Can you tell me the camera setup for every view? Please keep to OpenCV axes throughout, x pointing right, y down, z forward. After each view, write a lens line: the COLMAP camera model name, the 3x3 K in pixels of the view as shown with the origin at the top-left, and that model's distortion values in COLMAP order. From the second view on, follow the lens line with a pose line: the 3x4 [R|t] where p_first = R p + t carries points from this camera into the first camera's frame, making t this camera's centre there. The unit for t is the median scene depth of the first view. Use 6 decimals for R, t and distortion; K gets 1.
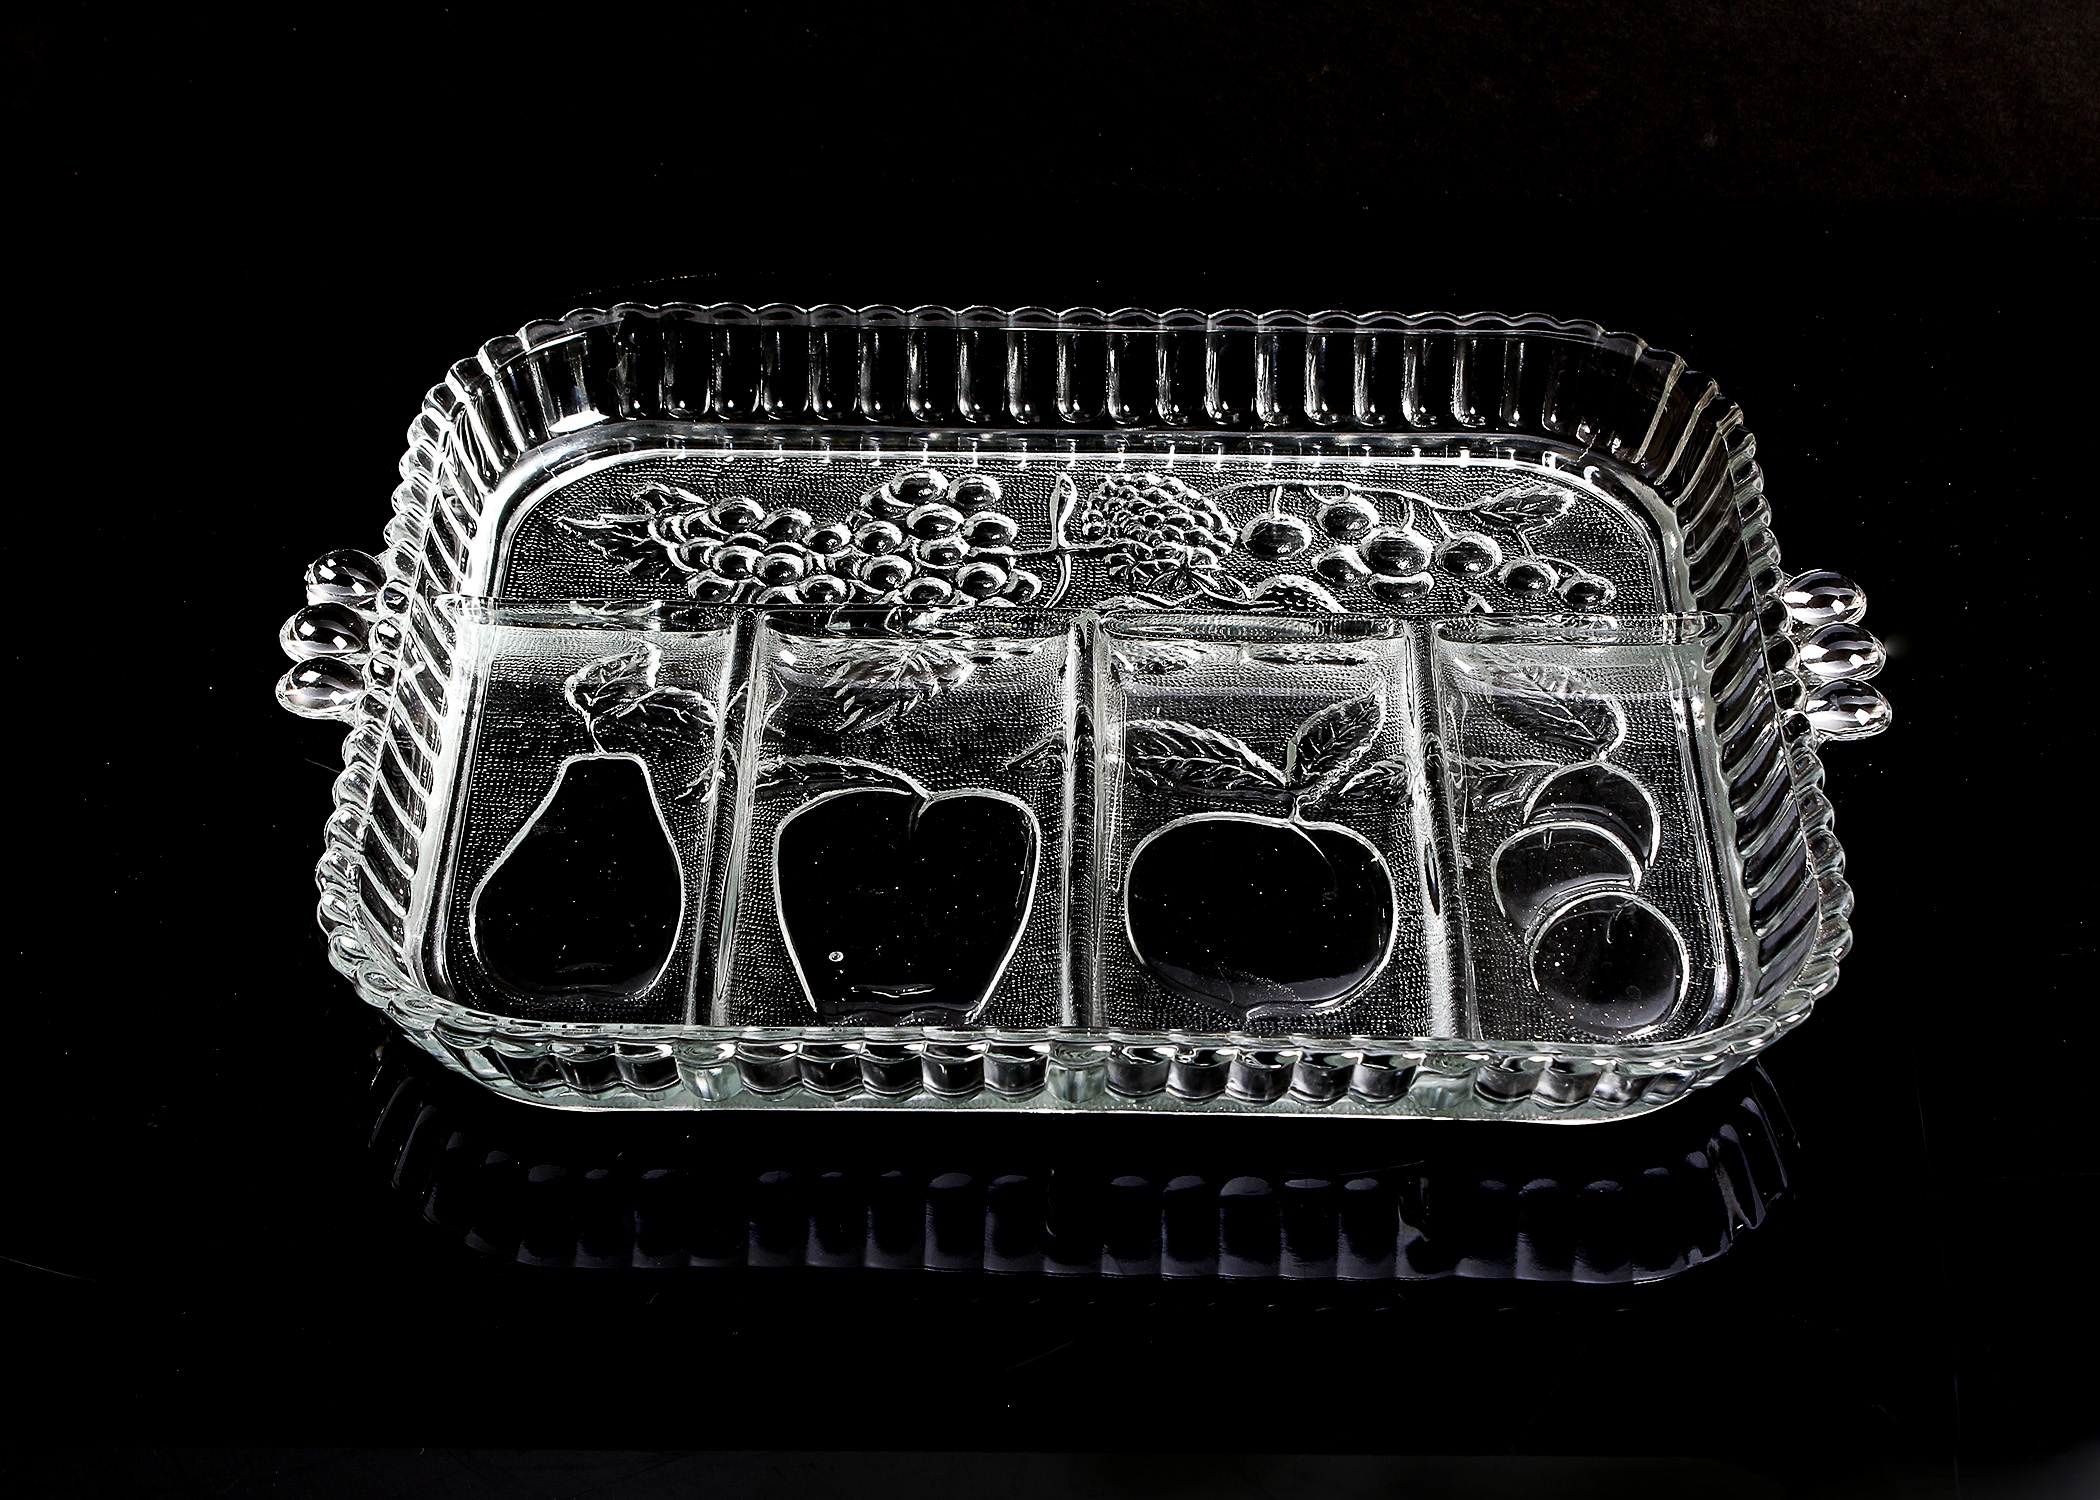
lens RADIAL K [[3658.2, 0, 1050.0], [0, 3658.2, 750.0], [0, 0, 1]] dist [0.075713, 0.131824]
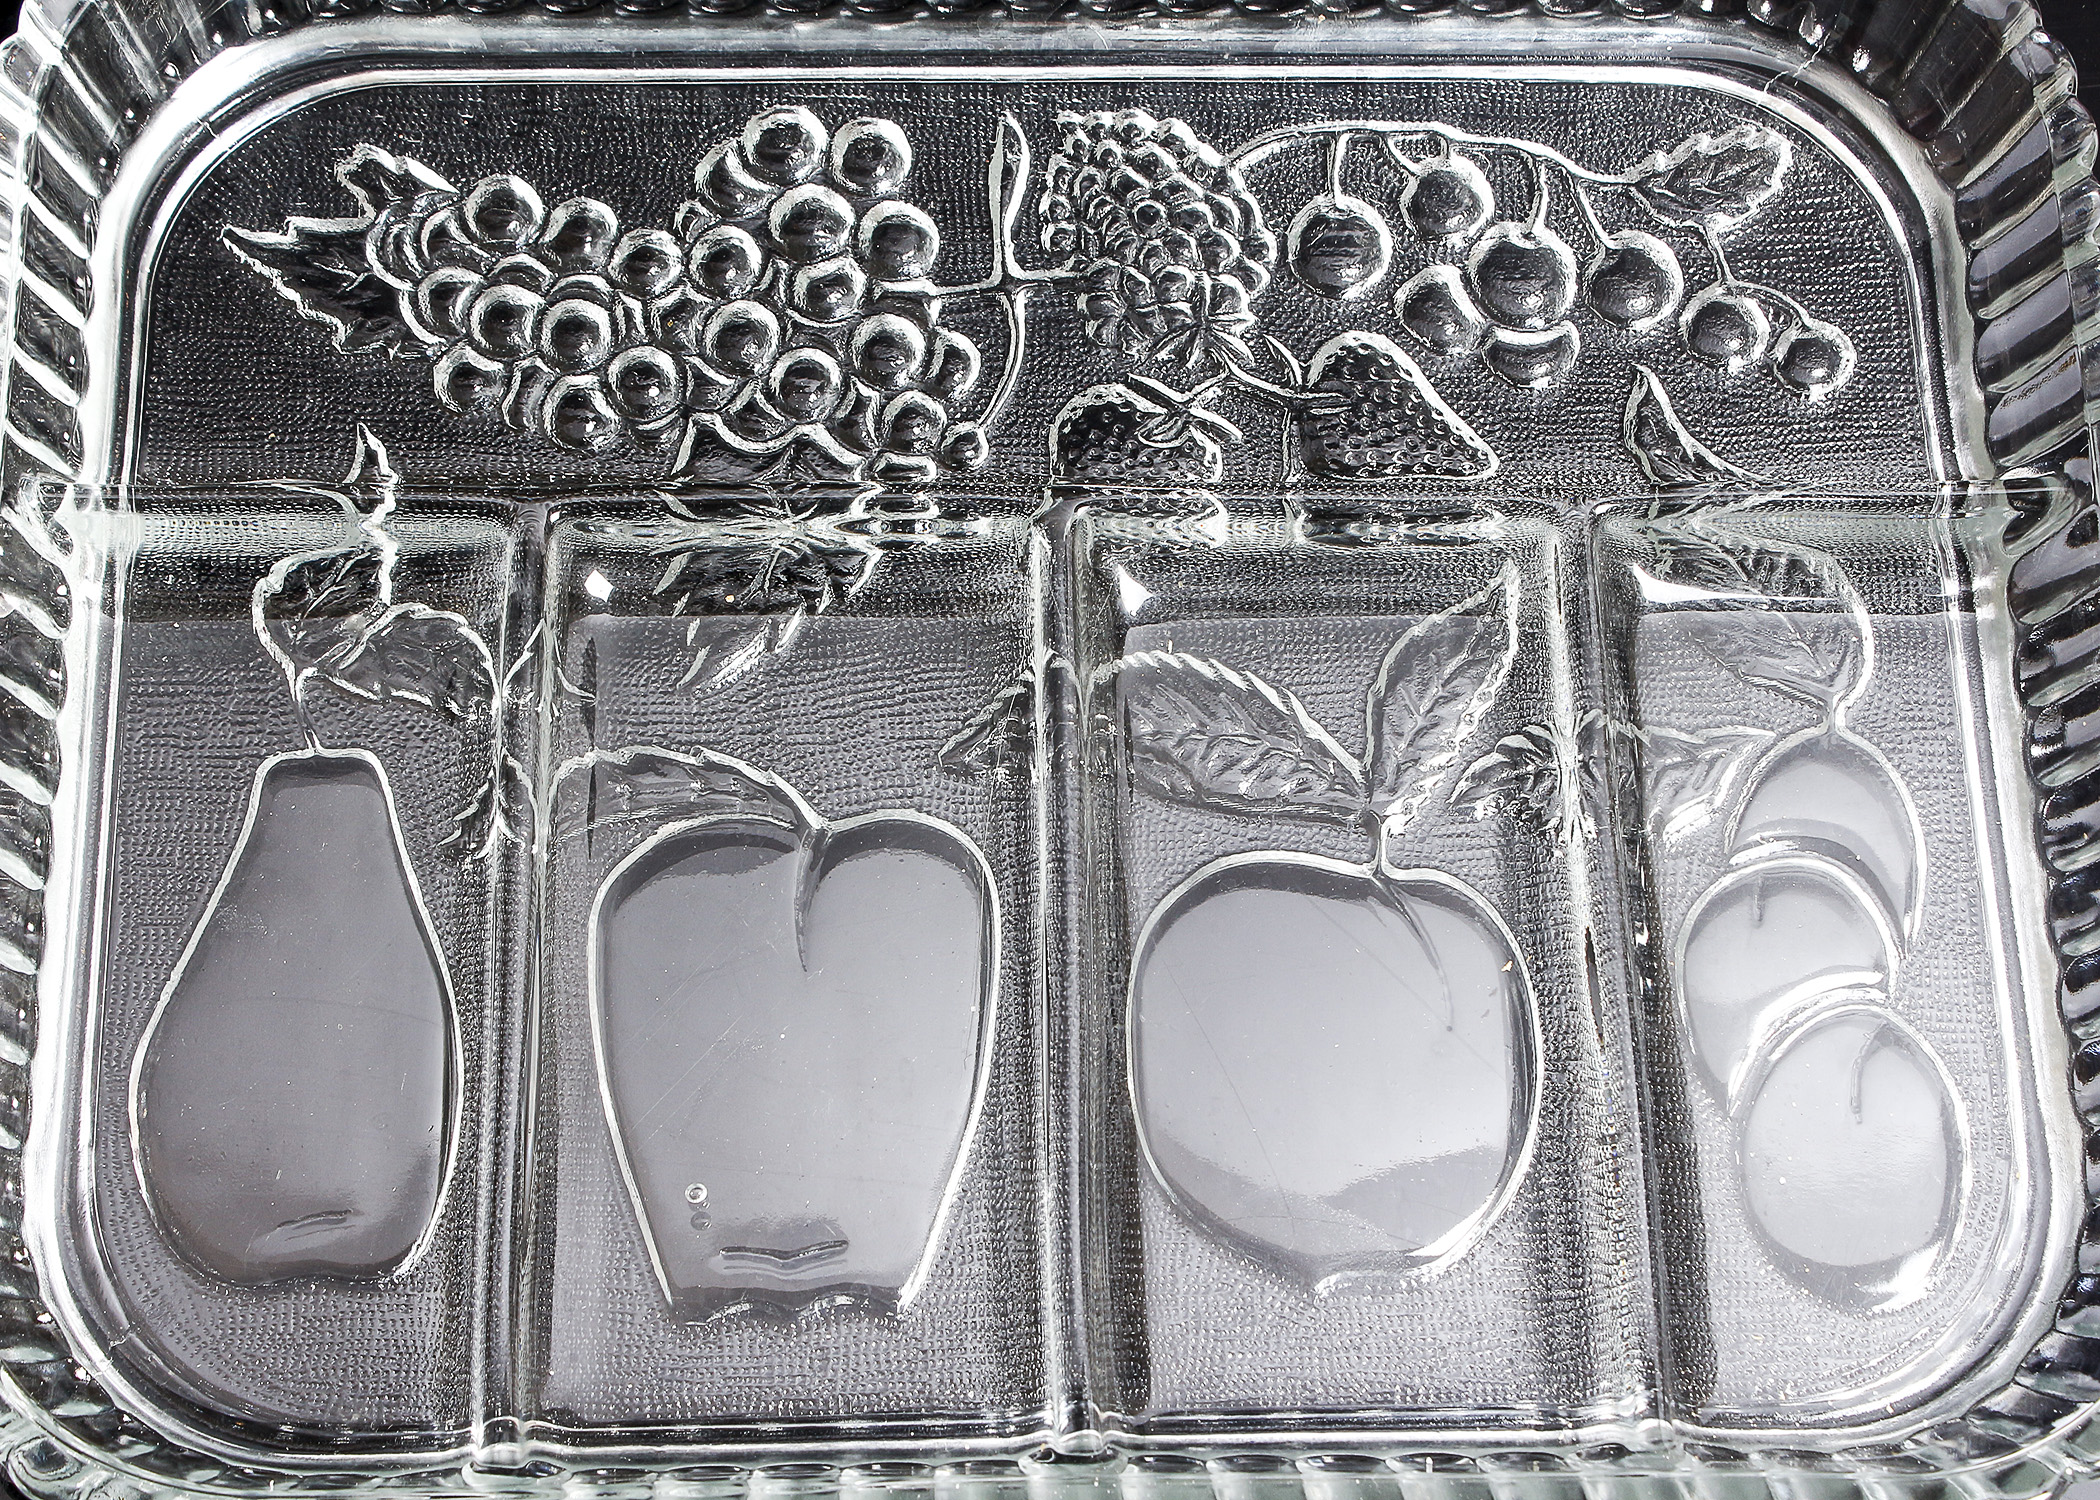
lens RADIAL K [[3658.2, 0, 1050.0], [0, 3658.2, 750.0], [0, 0, 1]] dist [0.075713, 0.131824]
pose [[0.999113, -0.015591, 0.039116, -0.016290], [-0.003115, 0.899019, 0.437899, -0.263617], [-0.041993, -0.437632, 0.898173, 0.378449]]
